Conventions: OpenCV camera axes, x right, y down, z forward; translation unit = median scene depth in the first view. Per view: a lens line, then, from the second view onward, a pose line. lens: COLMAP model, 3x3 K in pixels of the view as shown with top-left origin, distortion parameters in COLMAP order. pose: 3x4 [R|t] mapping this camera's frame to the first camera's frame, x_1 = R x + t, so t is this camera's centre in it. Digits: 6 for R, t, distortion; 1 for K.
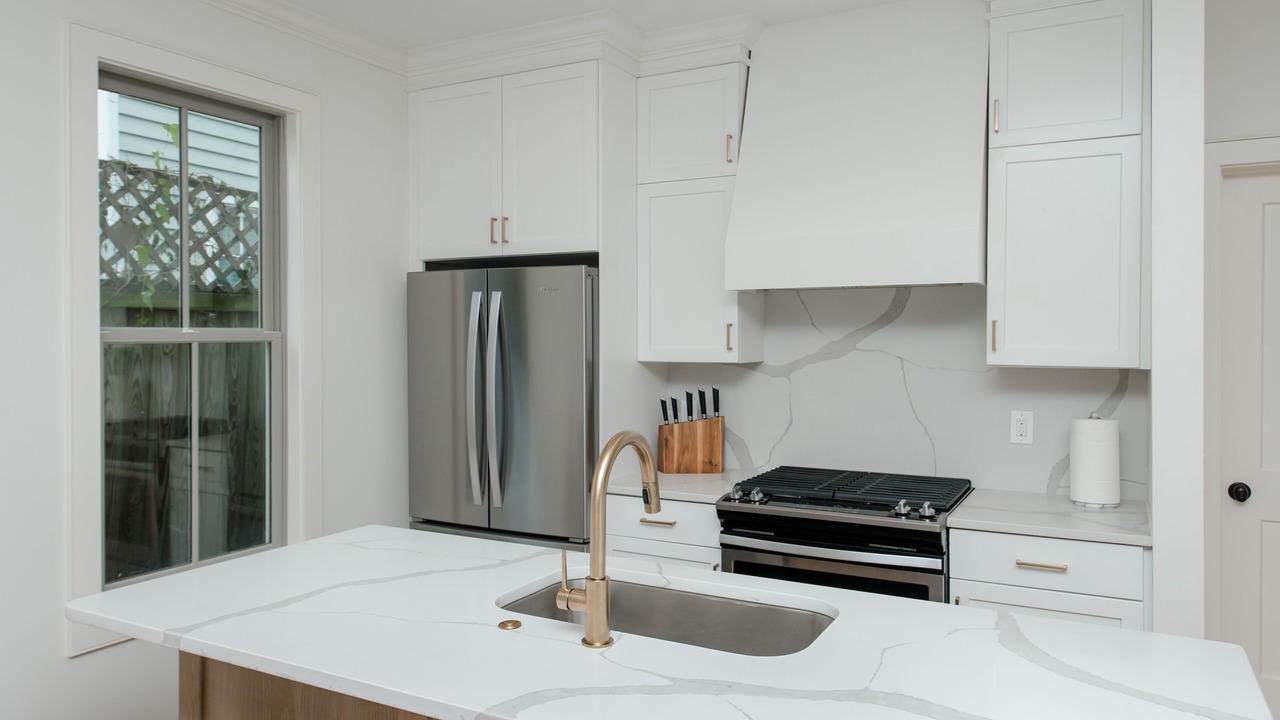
lens RADIAL K [[879.5, 0, 641.2], [0, 879.5, 340.4], [0, 0, 1]] dist [-0.008979, -0.001457]
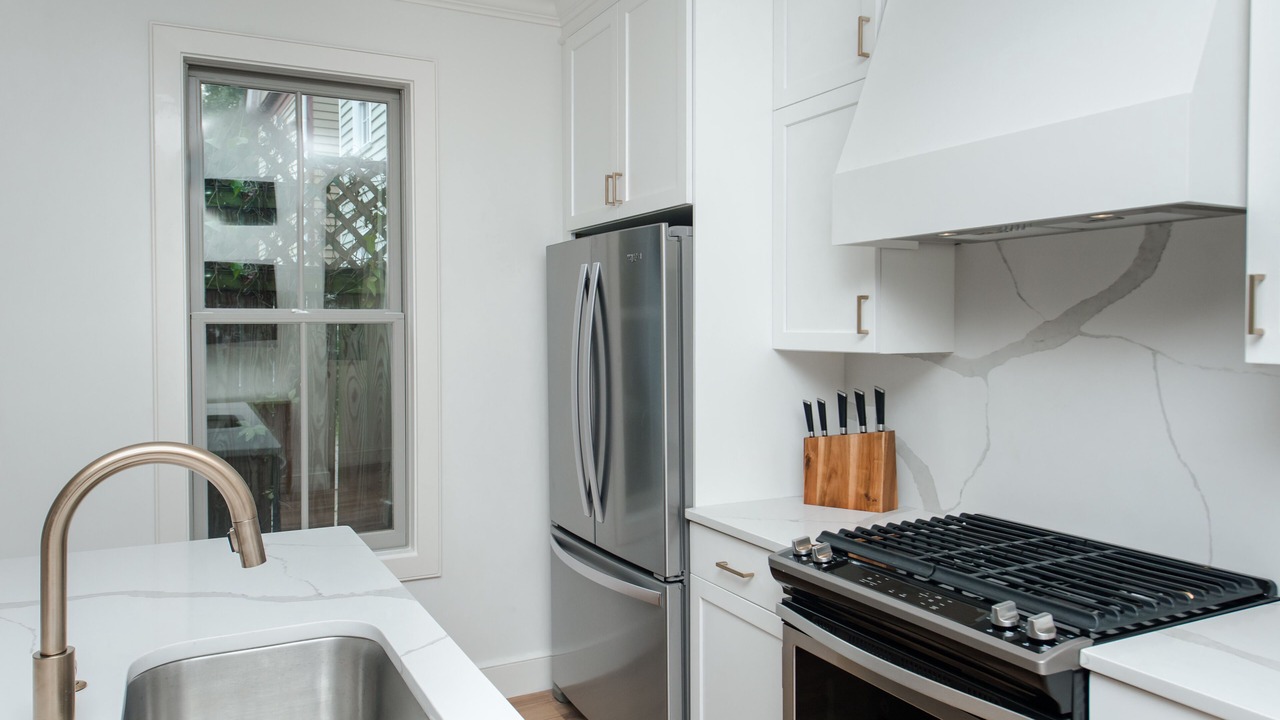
lens RADIAL K [[910.4, 0, 637.4], [0, 910.4, 337.8], [0, 0, 1]] dist [0.008071, 0.003813]
pose [[0.819354, 0.006342, -0.573253, 0.344055], [-0.000660, 0.999949, 0.010119, 0.006343], [0.573288, -0.007913, 0.819316, 0.305306]]
